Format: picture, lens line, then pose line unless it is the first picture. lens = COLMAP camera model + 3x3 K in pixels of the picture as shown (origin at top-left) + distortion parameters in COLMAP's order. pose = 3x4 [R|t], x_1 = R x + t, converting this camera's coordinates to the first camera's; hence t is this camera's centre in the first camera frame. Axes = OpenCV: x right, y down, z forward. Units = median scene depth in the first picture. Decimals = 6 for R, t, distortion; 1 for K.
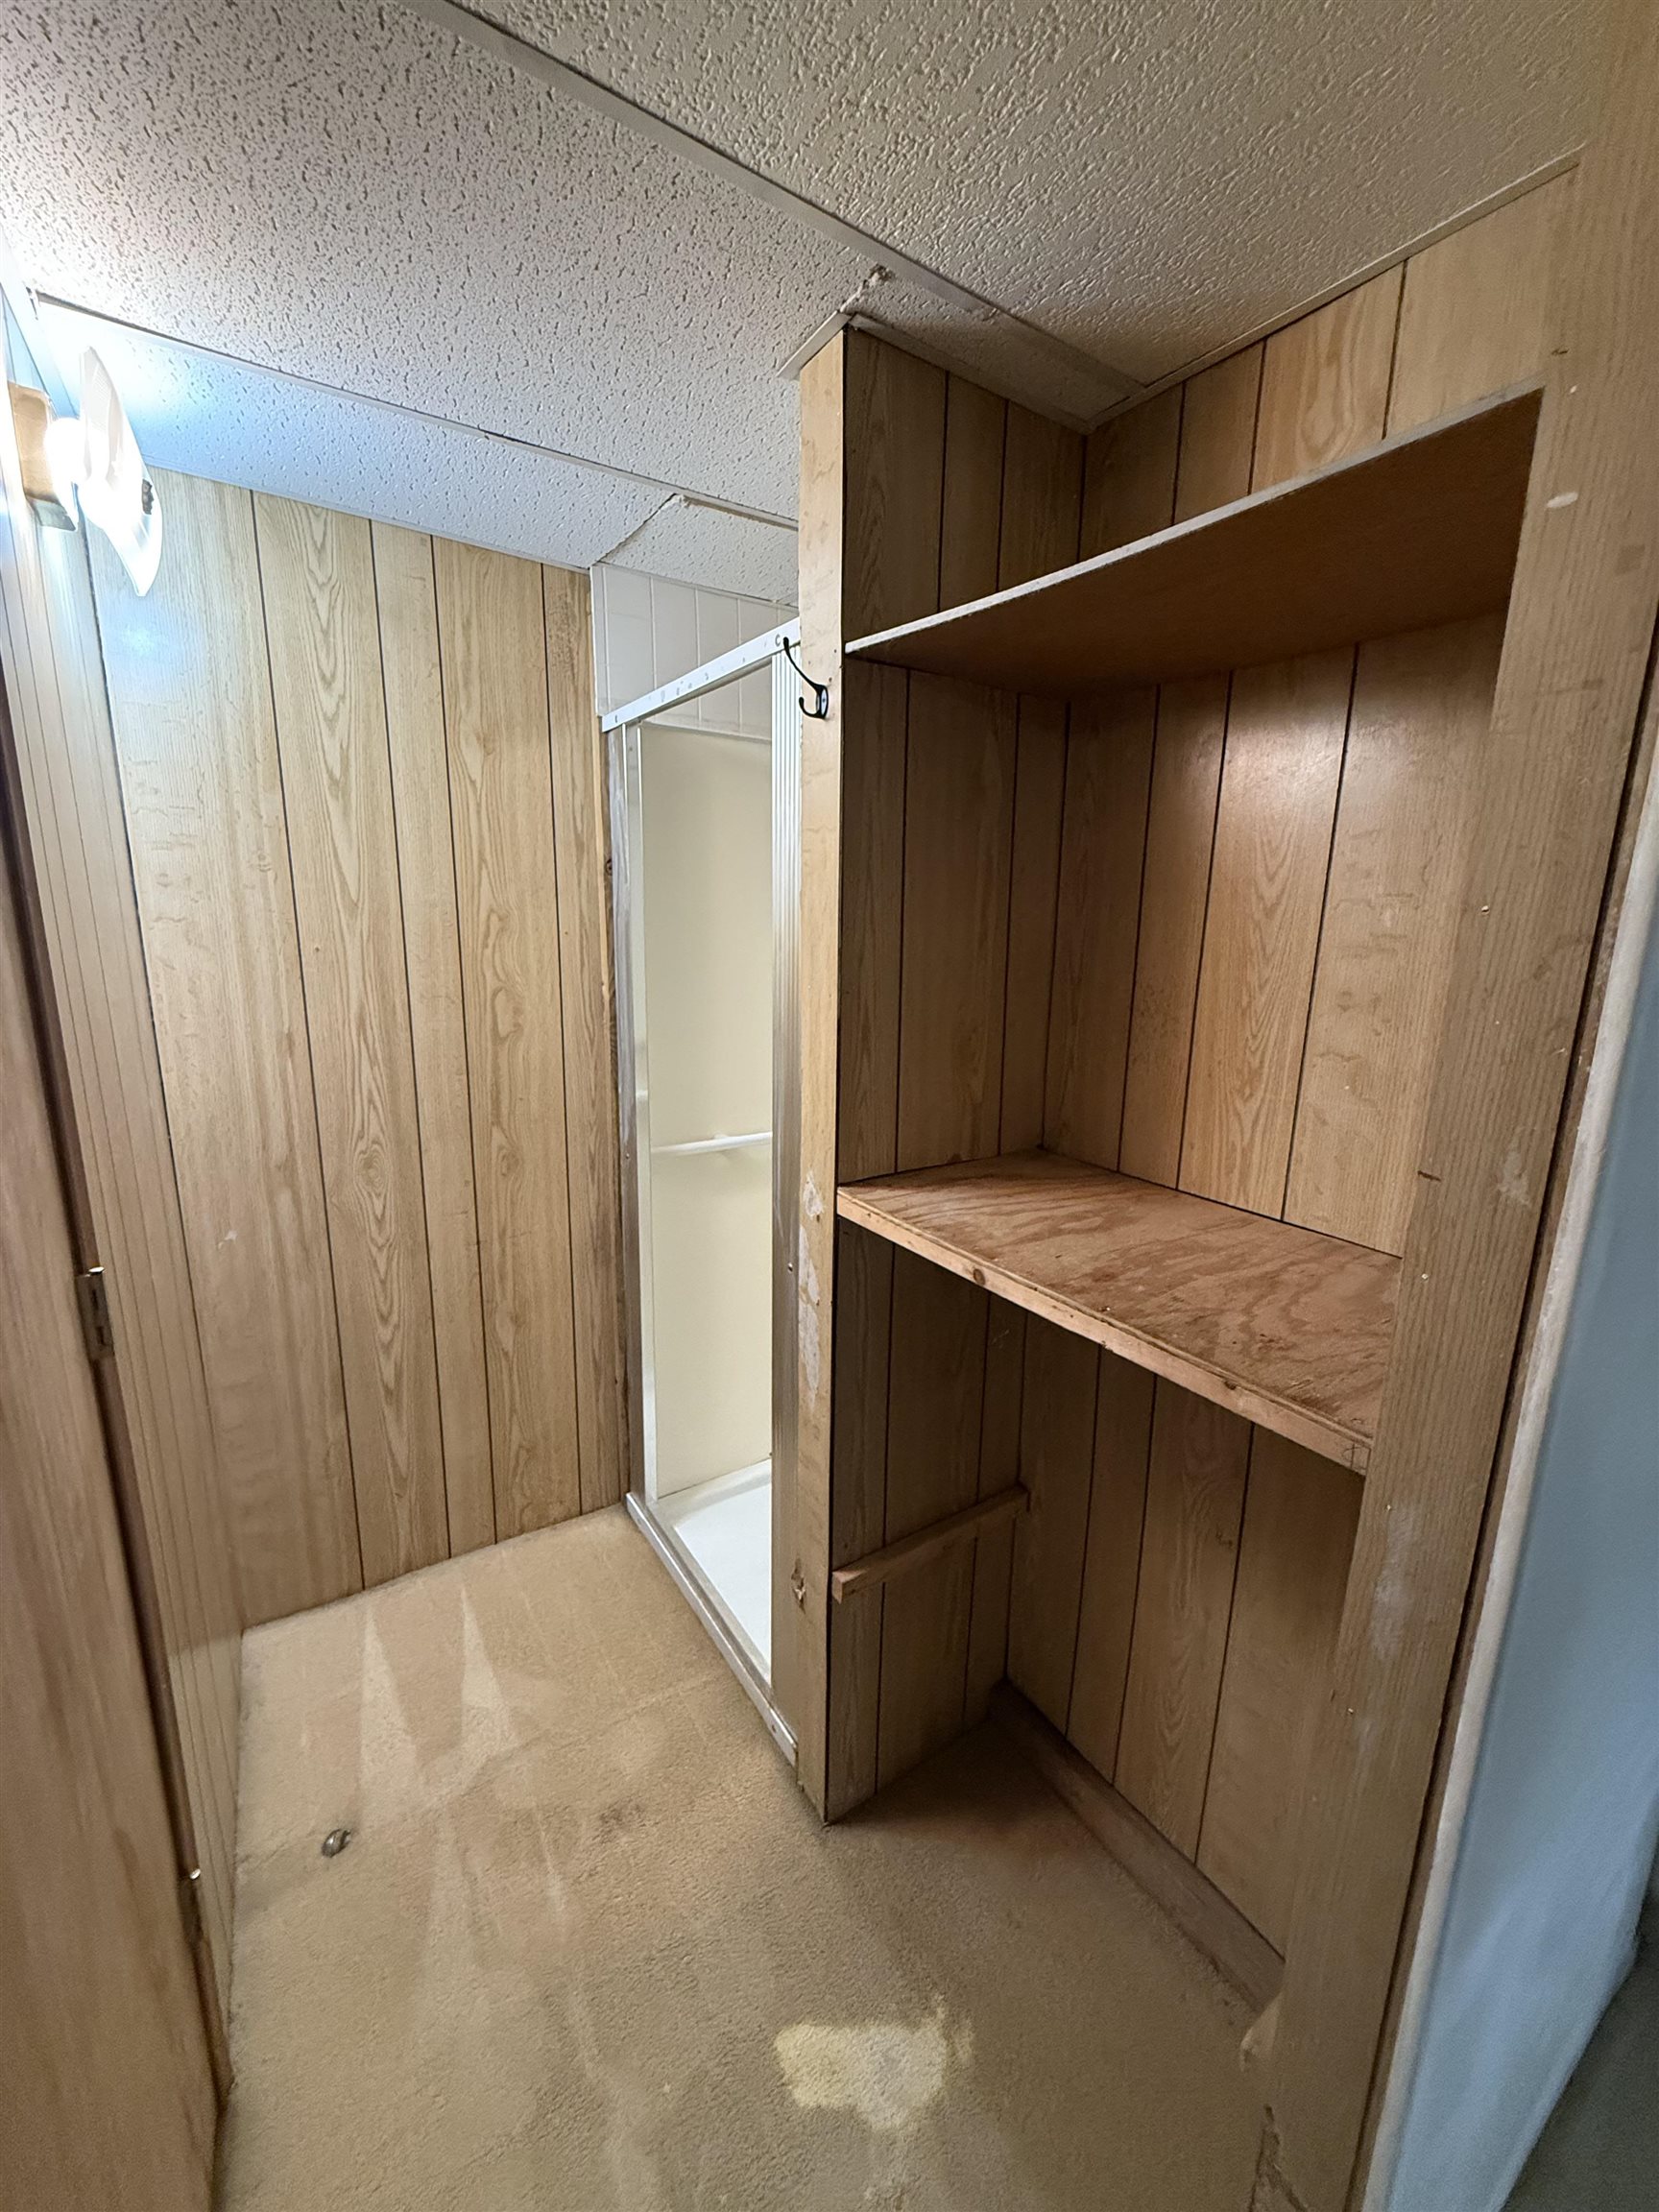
lens RADIAL K [[879.9, 0, 829.5], [0, 879.9, 1106.0], [0, 0, 1]] dist [-0.000078, 0.000281]
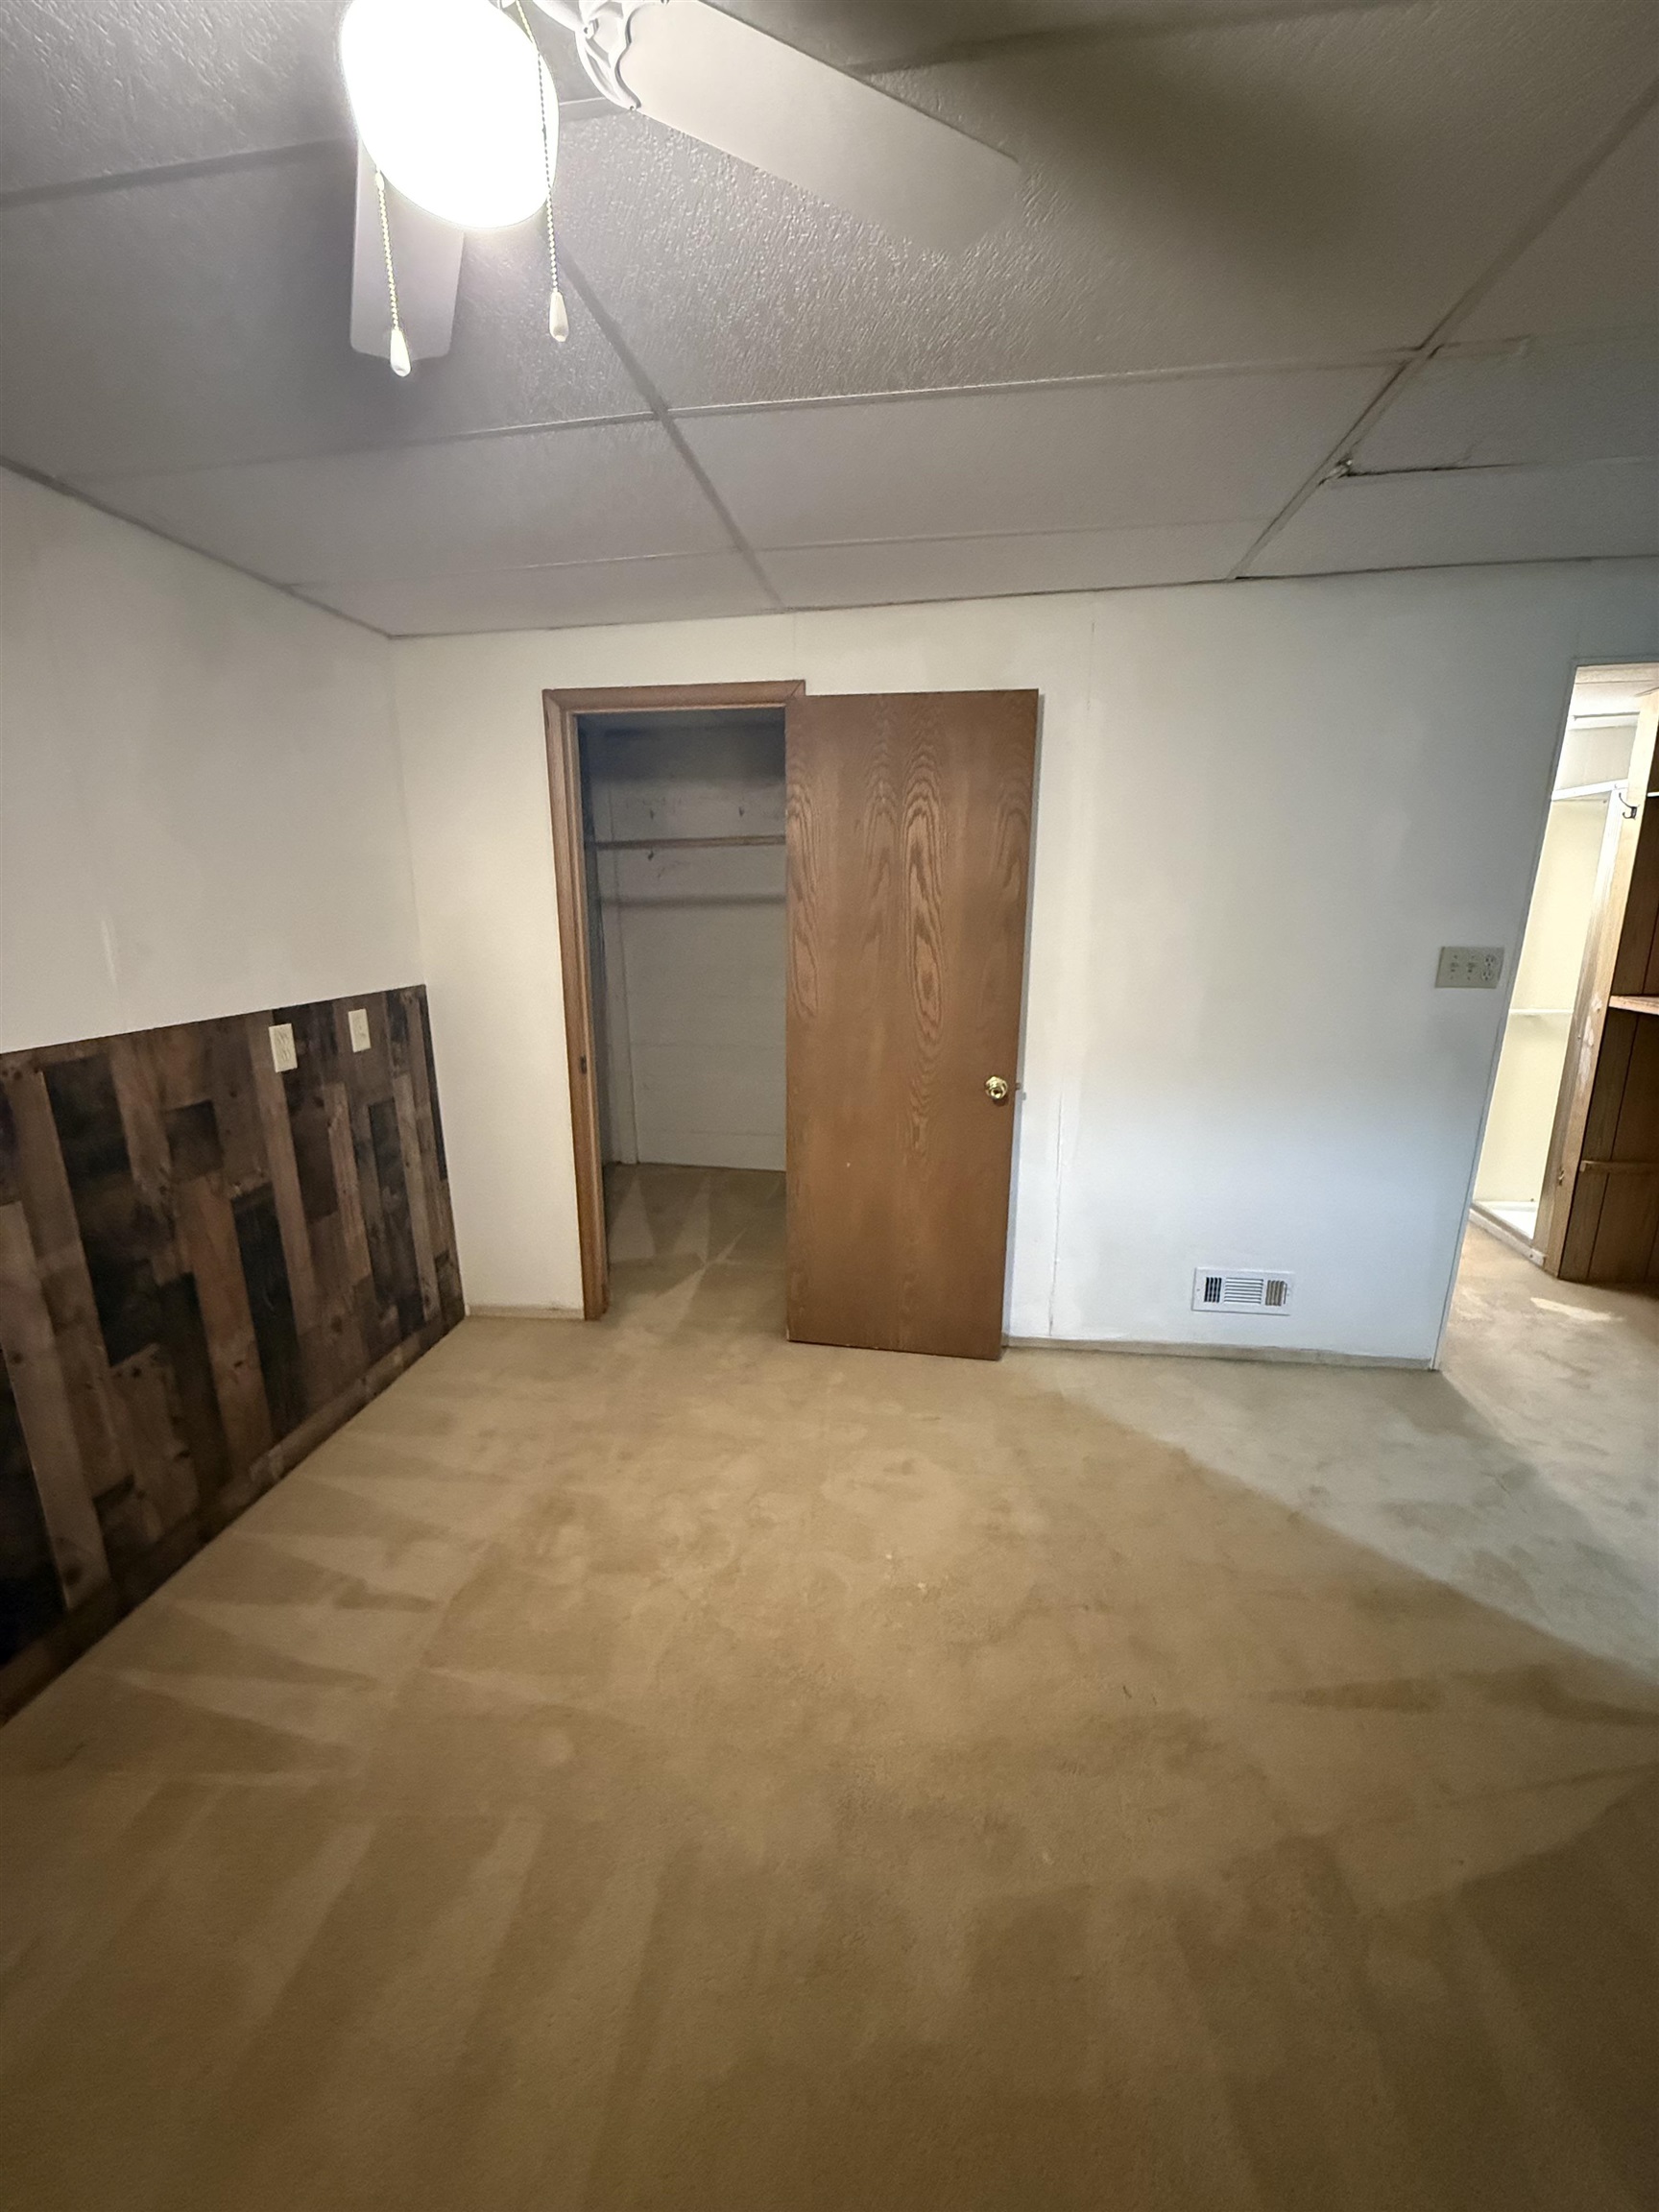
lens RADIAL K [[879.9, 0, 829.5], [0, 879.9, 1106.0], [0, 0, 1]] dist [-0.000078, 0.000281]
pose [[0.746747, 0.127079, -0.652855, 0.023028], [-0.110299, 0.991647, 0.066863, 0.470011], [0.655899, 0.022080, 0.754526, -2.351093]]
